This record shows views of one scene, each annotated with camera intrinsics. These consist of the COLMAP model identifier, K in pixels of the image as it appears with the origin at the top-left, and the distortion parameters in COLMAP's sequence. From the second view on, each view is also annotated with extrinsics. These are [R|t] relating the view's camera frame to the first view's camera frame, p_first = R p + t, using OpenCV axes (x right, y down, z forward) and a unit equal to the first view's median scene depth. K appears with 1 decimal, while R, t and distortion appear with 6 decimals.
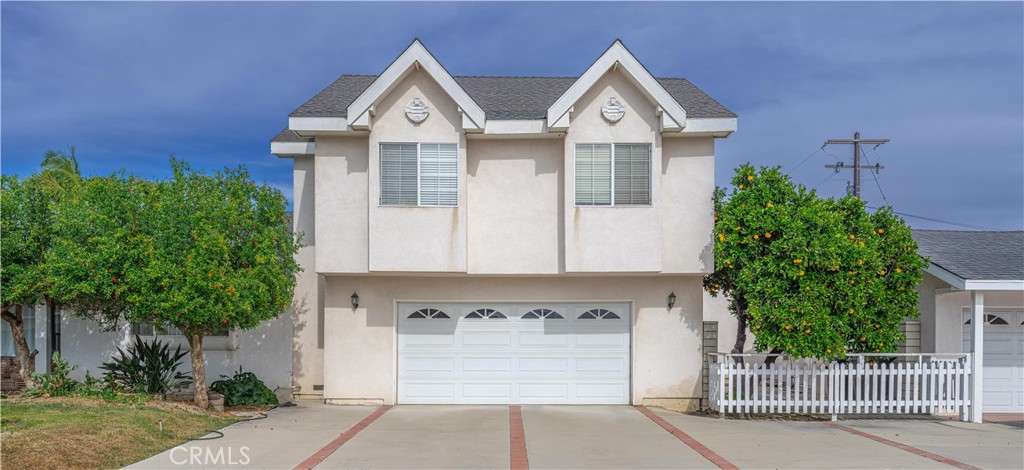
lens RADIAL K [[683.1, 0, 512.0], [0, 683.1, 235.0], [0, 0, 1]] dist [0.000857, 0.000299]
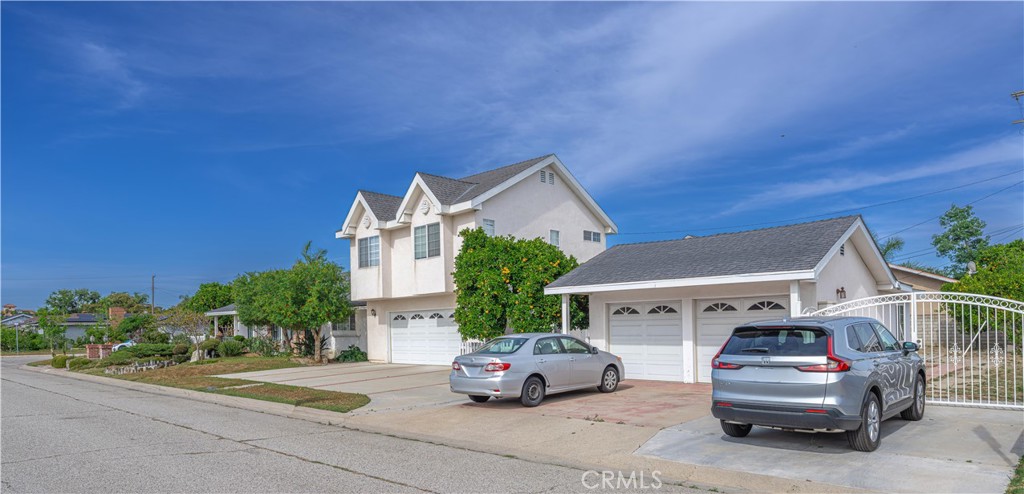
lens RADIAL K [[586.5, 0, 512.0], [0, 586.5, 247.0], [0, 0, 1]] dist [-0.085521, -0.000110]
pose [[0.735701, -0.109273, -0.668433, 1.300944], [0.115081, 0.992717, -0.035623, 0.009537], [0.667458, -0.050715, 0.742918, -0.037548]]
